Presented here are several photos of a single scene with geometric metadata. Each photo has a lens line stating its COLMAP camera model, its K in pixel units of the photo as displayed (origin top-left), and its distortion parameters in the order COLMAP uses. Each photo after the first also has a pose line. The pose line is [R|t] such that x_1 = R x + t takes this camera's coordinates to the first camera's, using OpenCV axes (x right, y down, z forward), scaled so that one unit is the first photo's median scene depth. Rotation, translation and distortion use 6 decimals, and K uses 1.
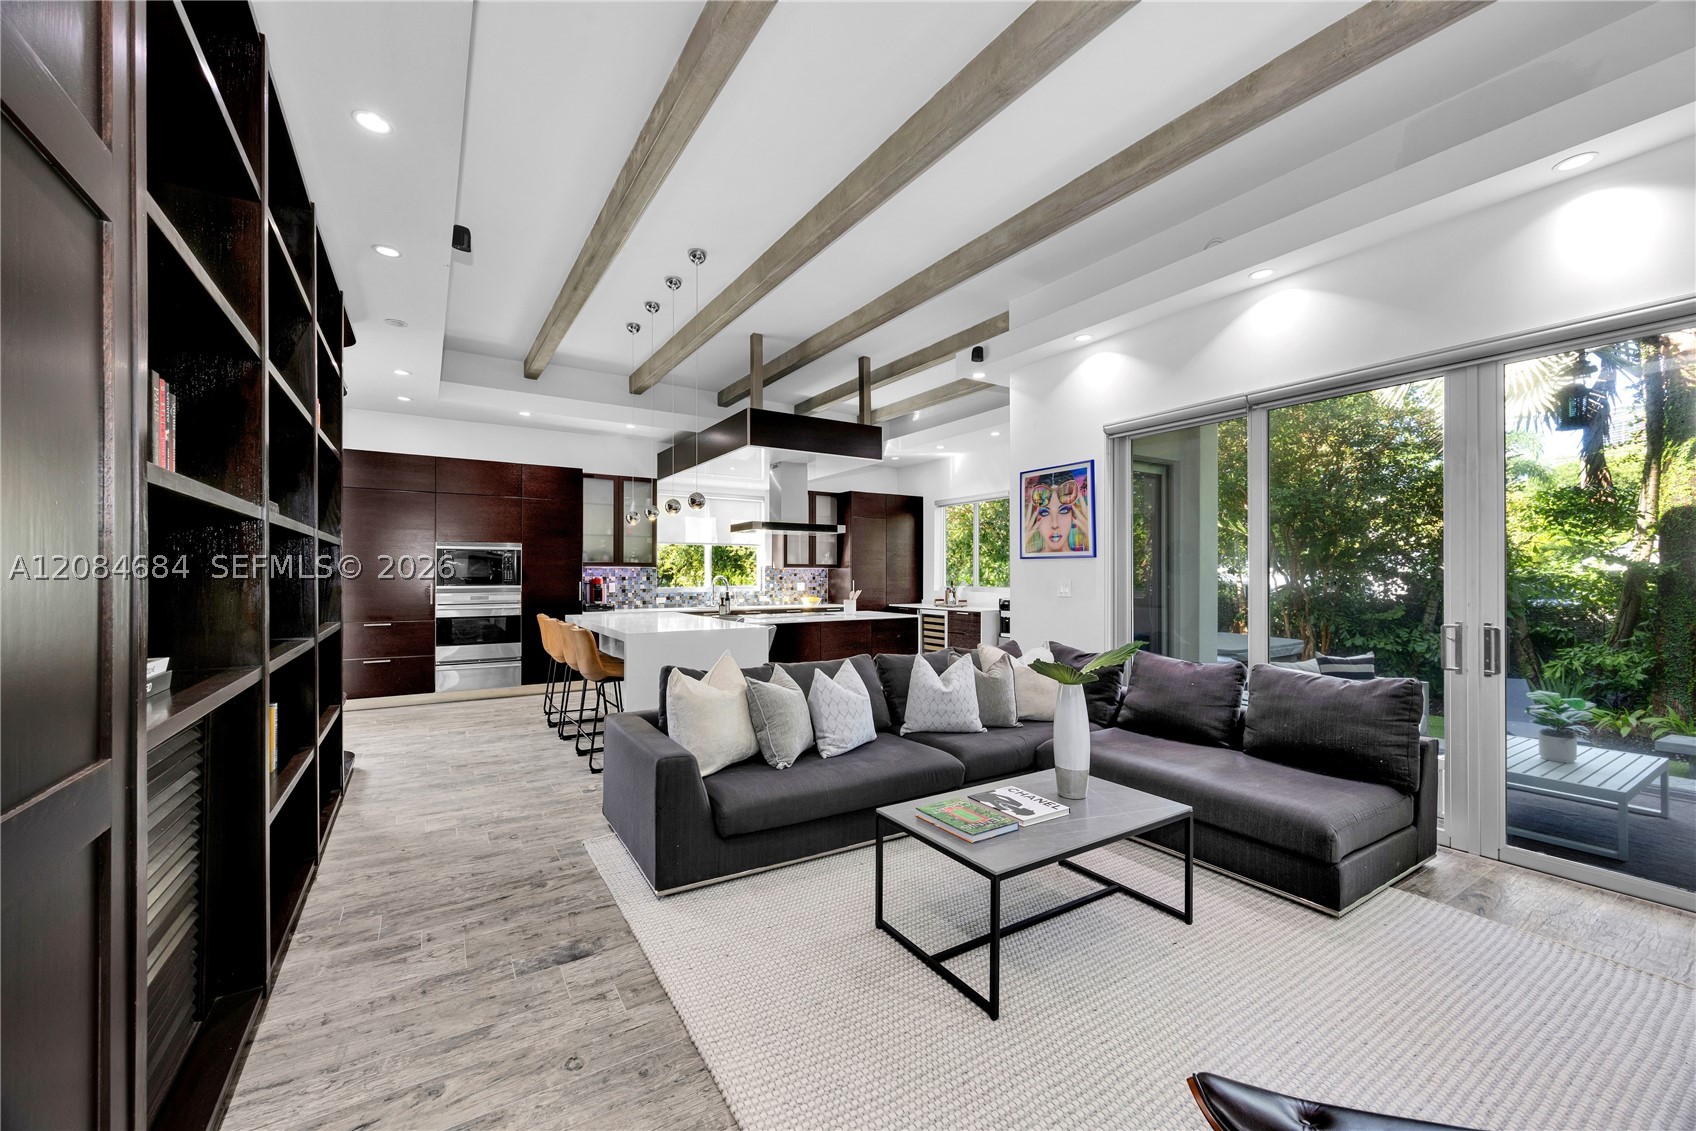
lens RADIAL K [[661.7, 0, 856.4], [0, 661.7, 572.1], [0, 0, 1]] dist [-0.000399, -0.001055]
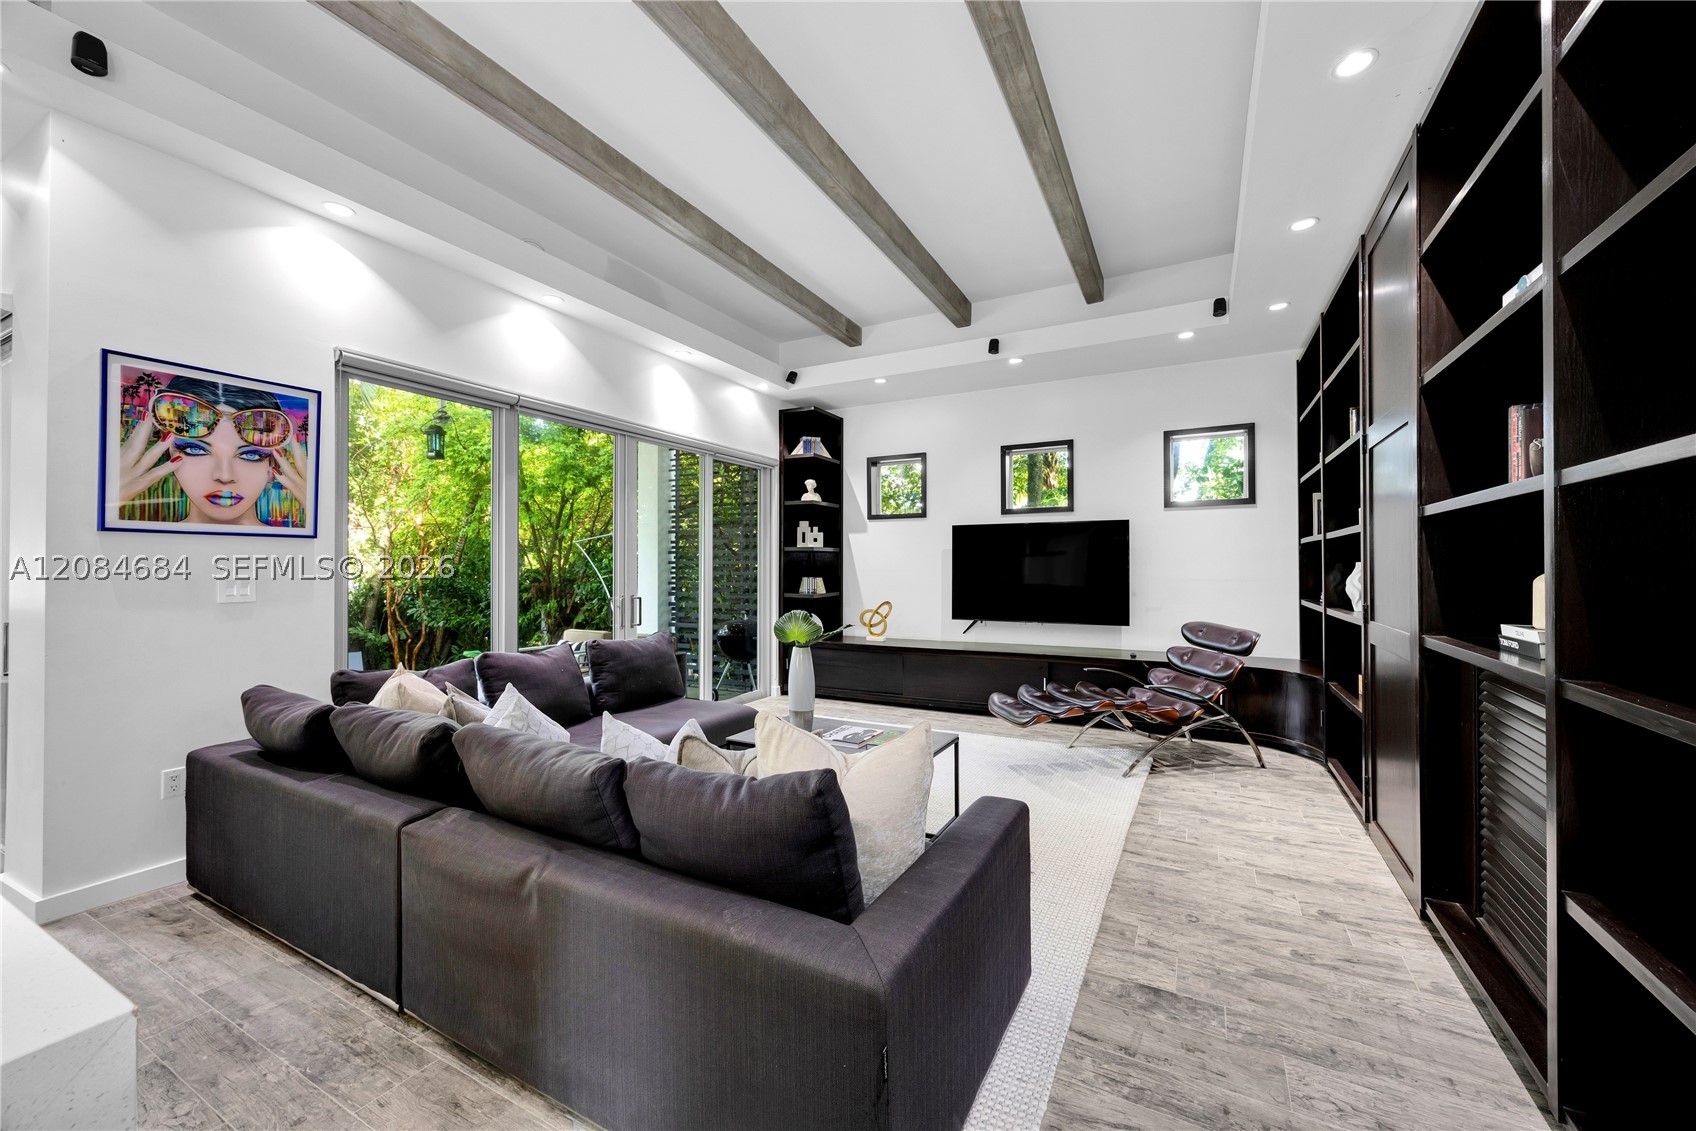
lens RADIAL K [[661.7, 0, 840.3], [0, 661.7, 563.1], [0, 0, 1]] dist [-0.000399, -0.001055]
pose [[-0.477960, 0.000283, 0.878381, -0.340473], [-0.005106, 0.999982, -0.003100, 0.001600], [-0.878367, -0.005967, -0.477950, 0.610273]]
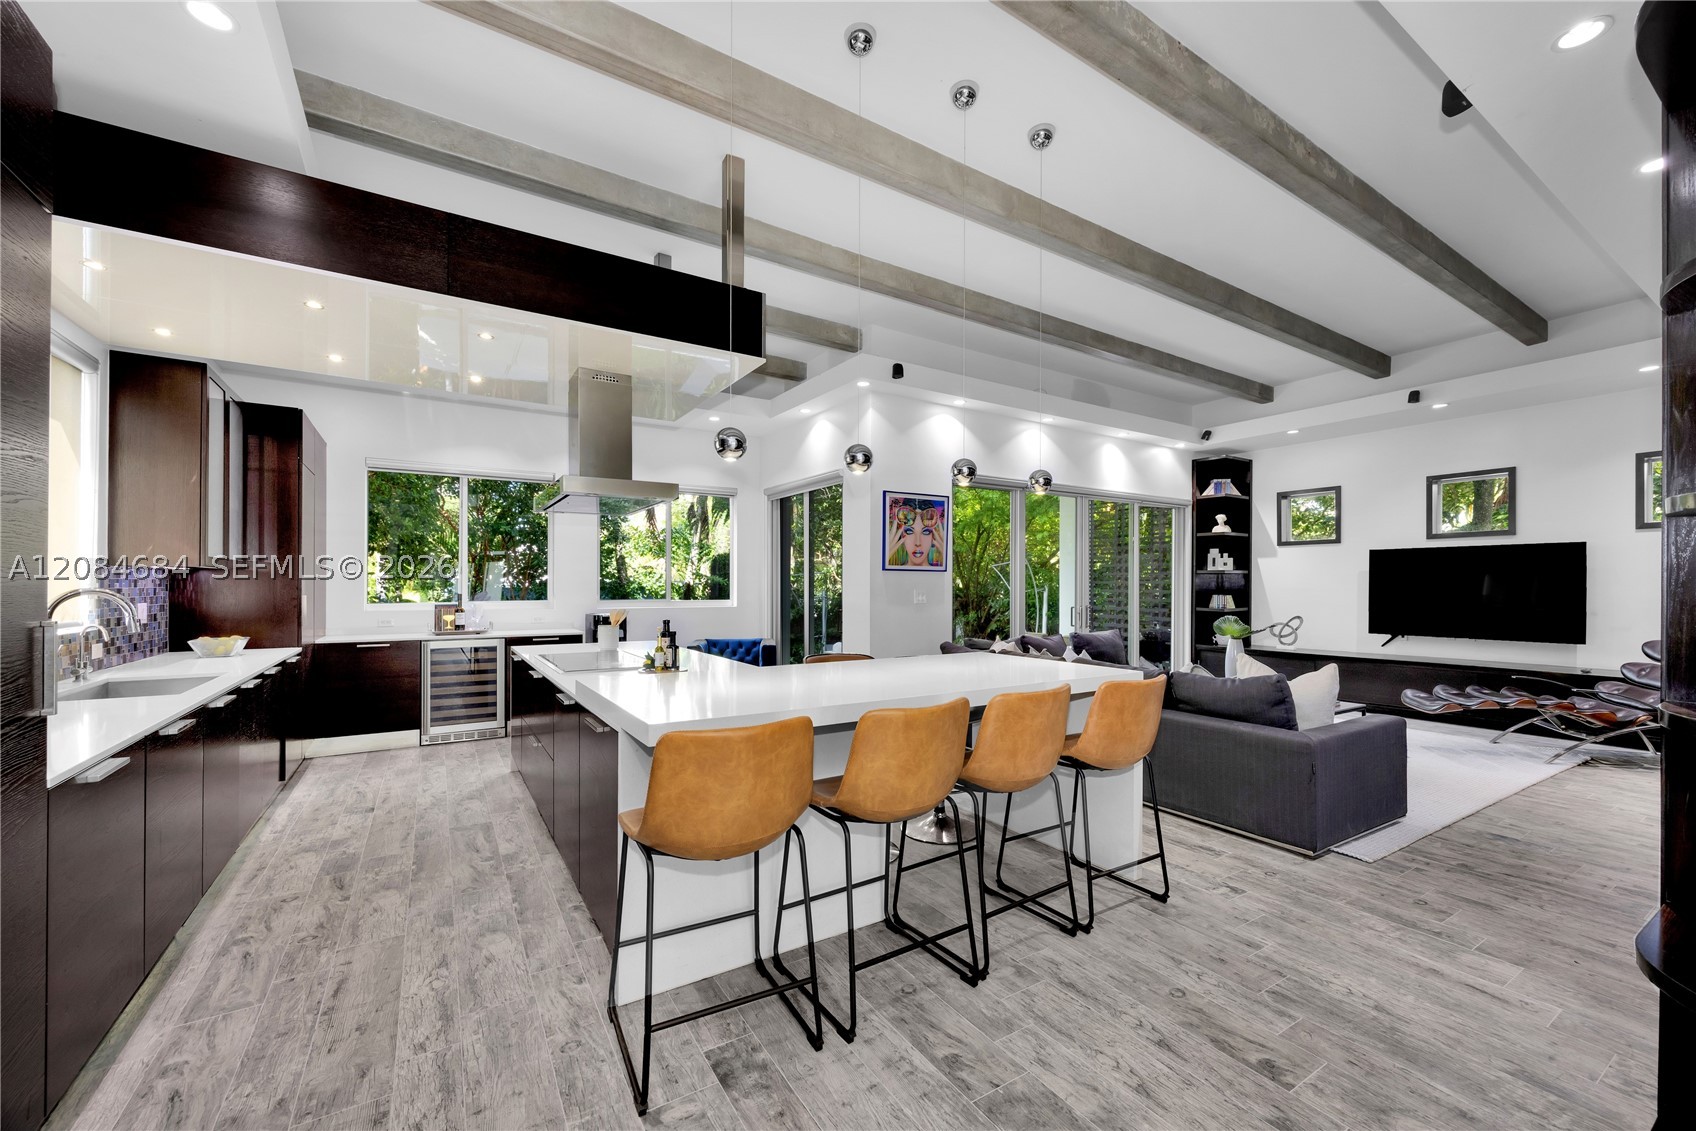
lens RADIAL K [[661.7, 0, 825.1], [0, 661.7, 588.7], [0, 0, 1]] dist [-0.000399, -0.001055]
pose [[0.038927, -0.009316, 0.999199, -0.677278], [-0.004884, 0.999943, 0.009513, 0.000398], [-0.999230, -0.005250, 0.038879, 0.847108]]
